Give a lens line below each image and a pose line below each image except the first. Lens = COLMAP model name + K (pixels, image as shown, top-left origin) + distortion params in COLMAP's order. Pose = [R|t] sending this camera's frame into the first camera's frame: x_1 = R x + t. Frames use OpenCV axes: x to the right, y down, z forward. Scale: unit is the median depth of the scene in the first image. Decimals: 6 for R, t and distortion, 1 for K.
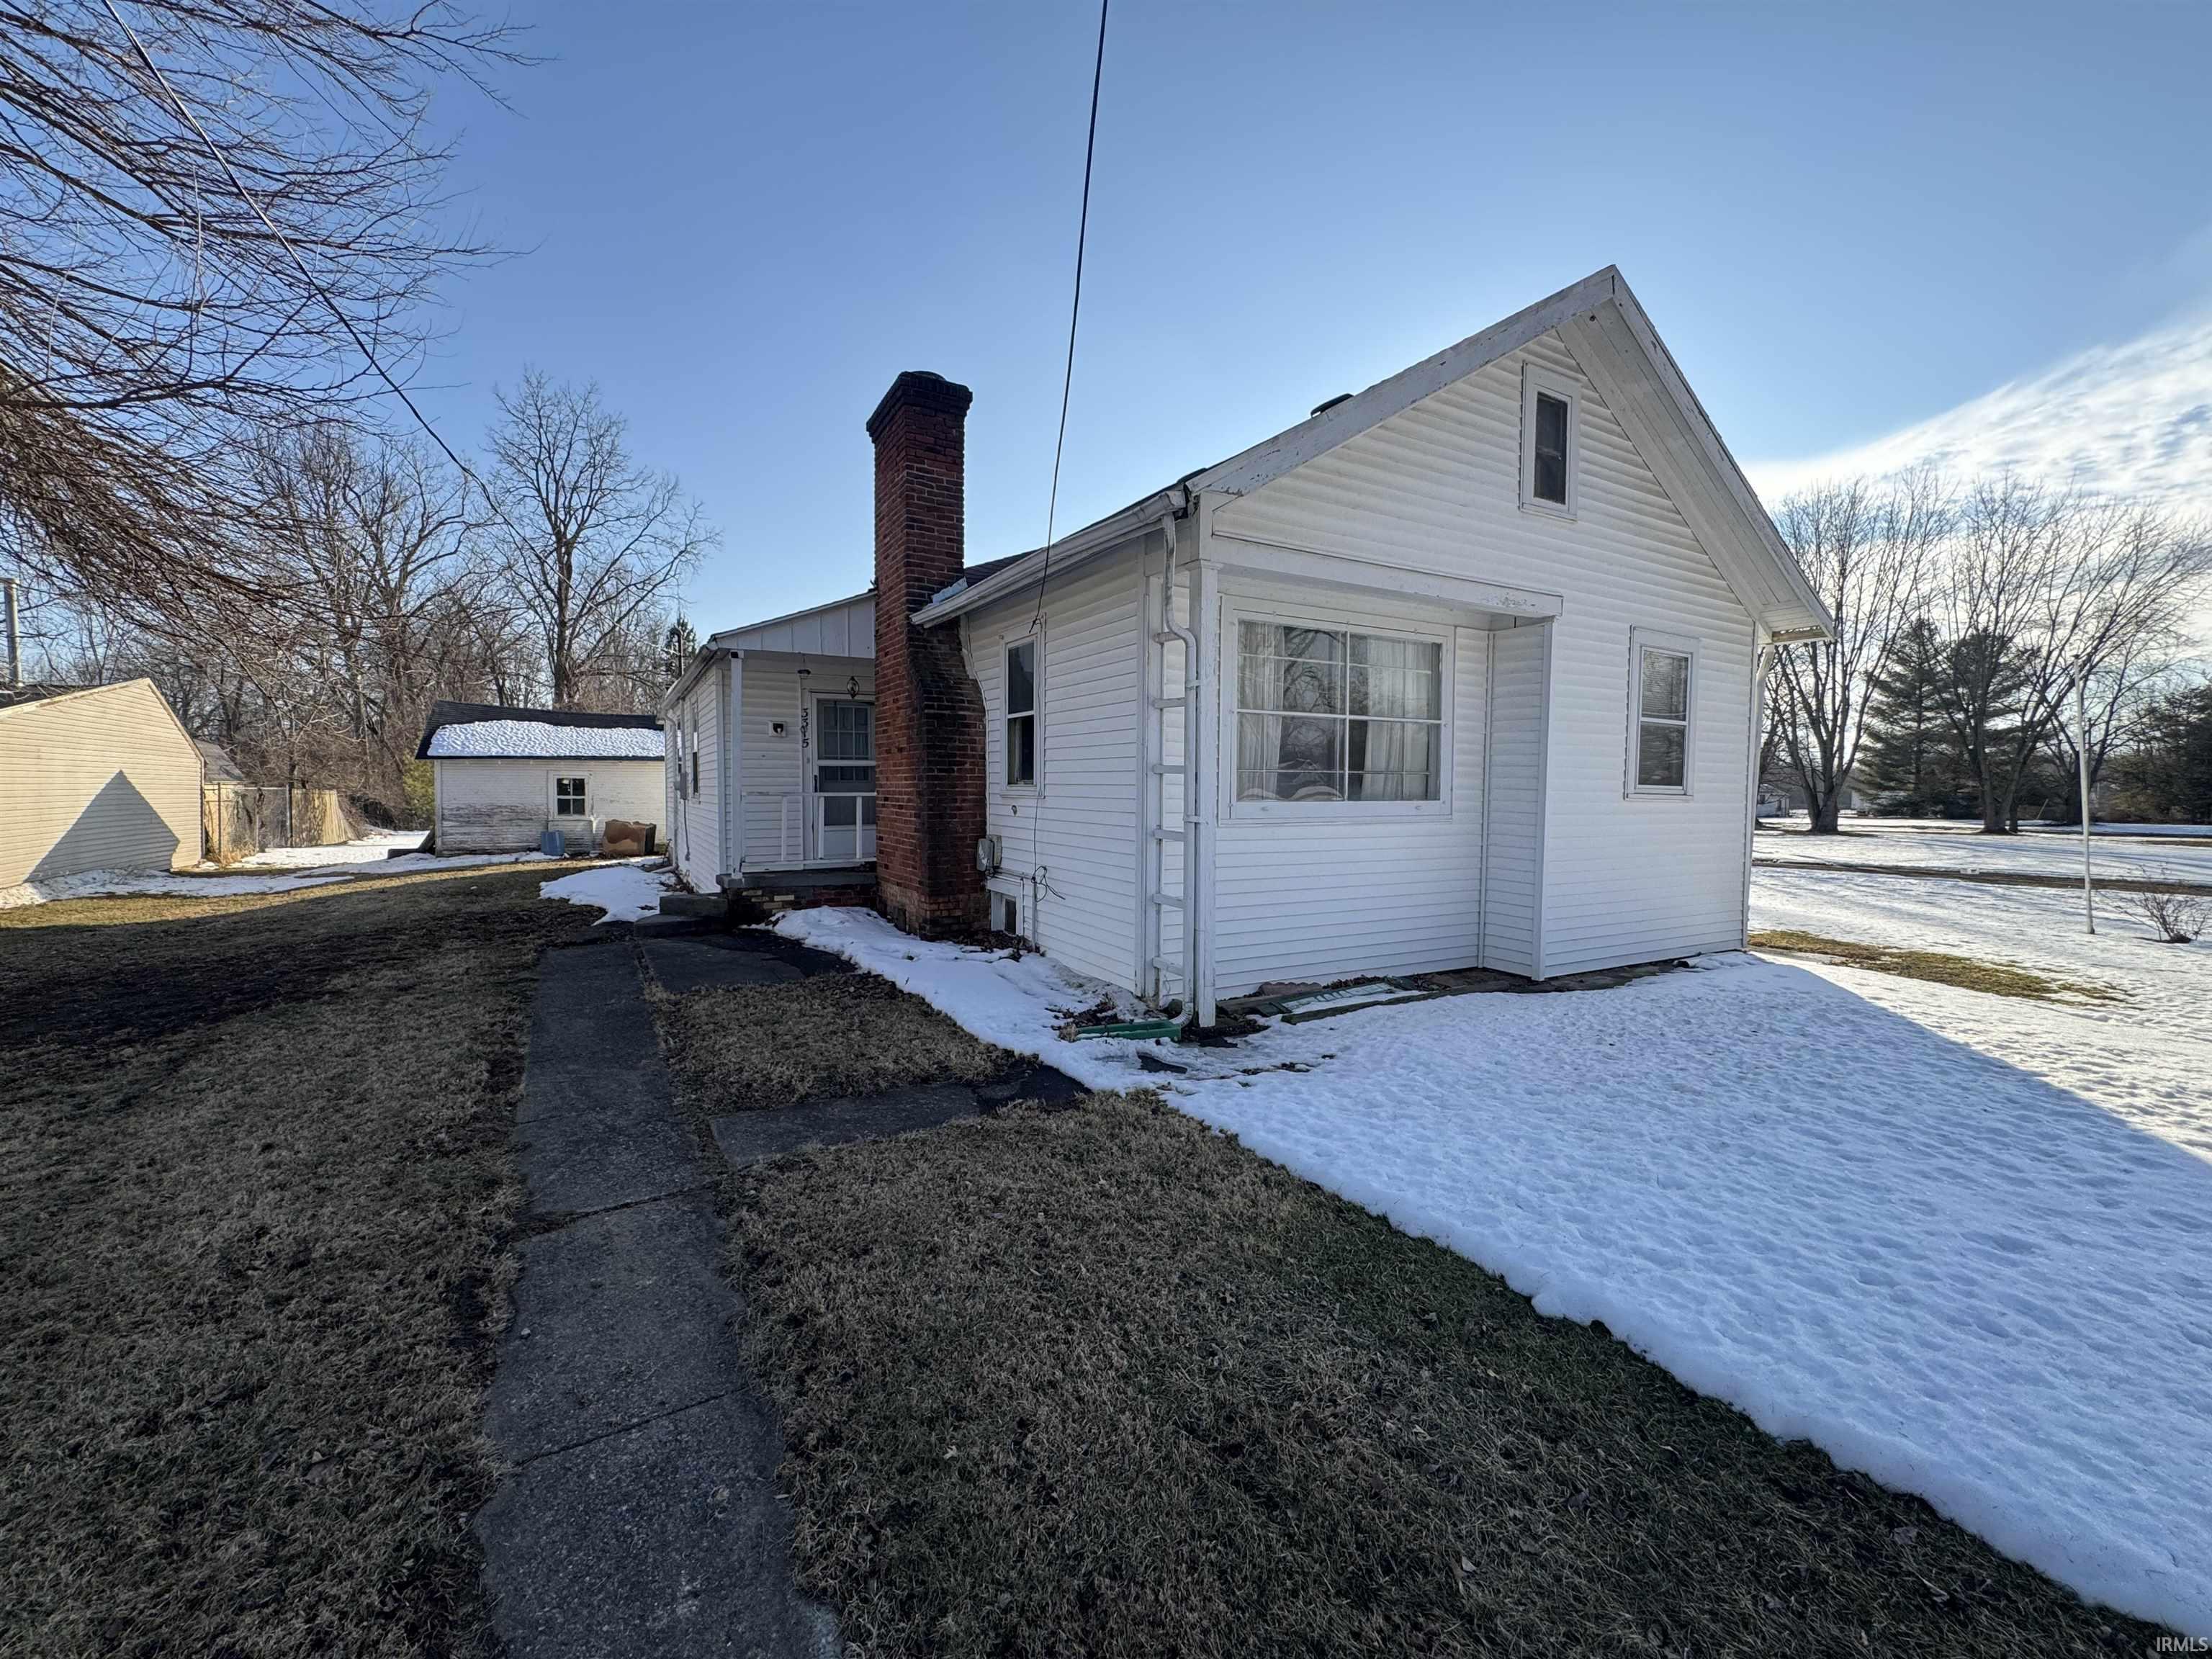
lens RADIAL K [[881.3, 0, 1104.2], [0, 881.3, 831.4], [0, 0, 1]] dist [-0.002162, 0.000326]
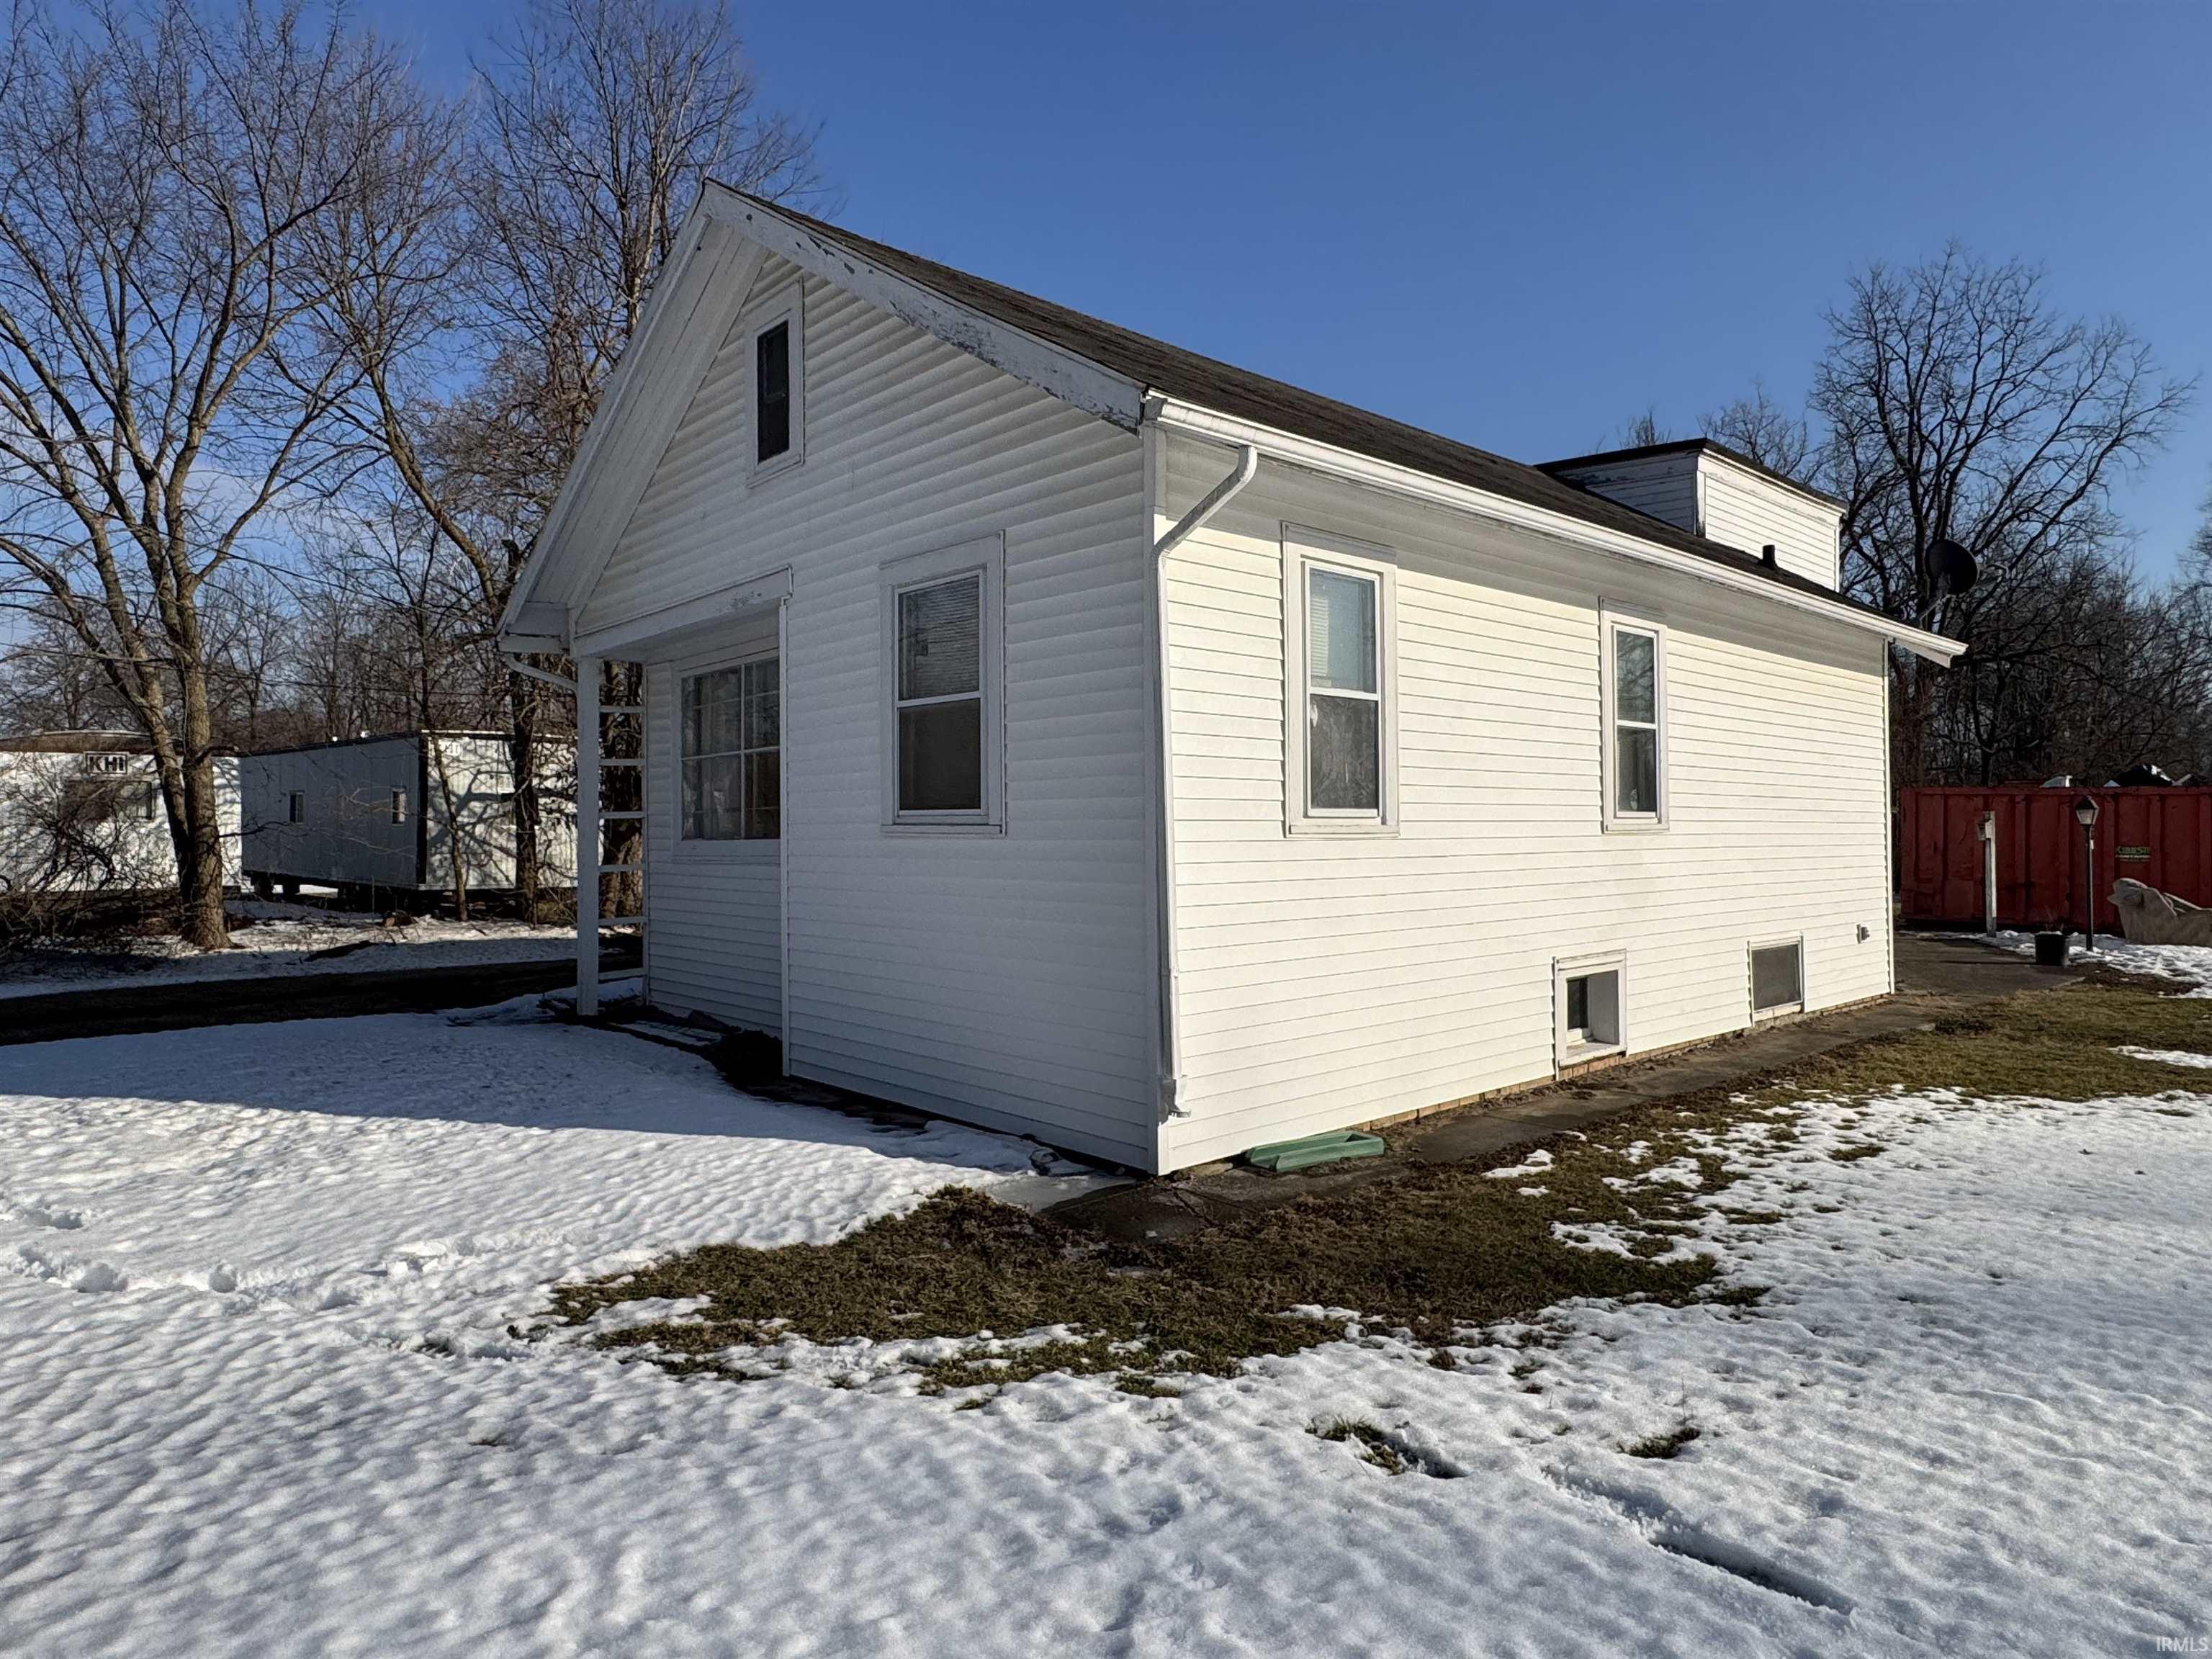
lens RADIAL K [[1329.0, 0, 1106.2], [0, 1329.0, 825.0], [0, 0, 1]] dist [-0.002145, -0.000206]
pose [[0.223285, -0.010864, -0.974693, 1.489474], [-0.046538, 0.998679, -0.021793, -0.028342], [0.973642, 0.050226, 0.222484, 0.898478]]
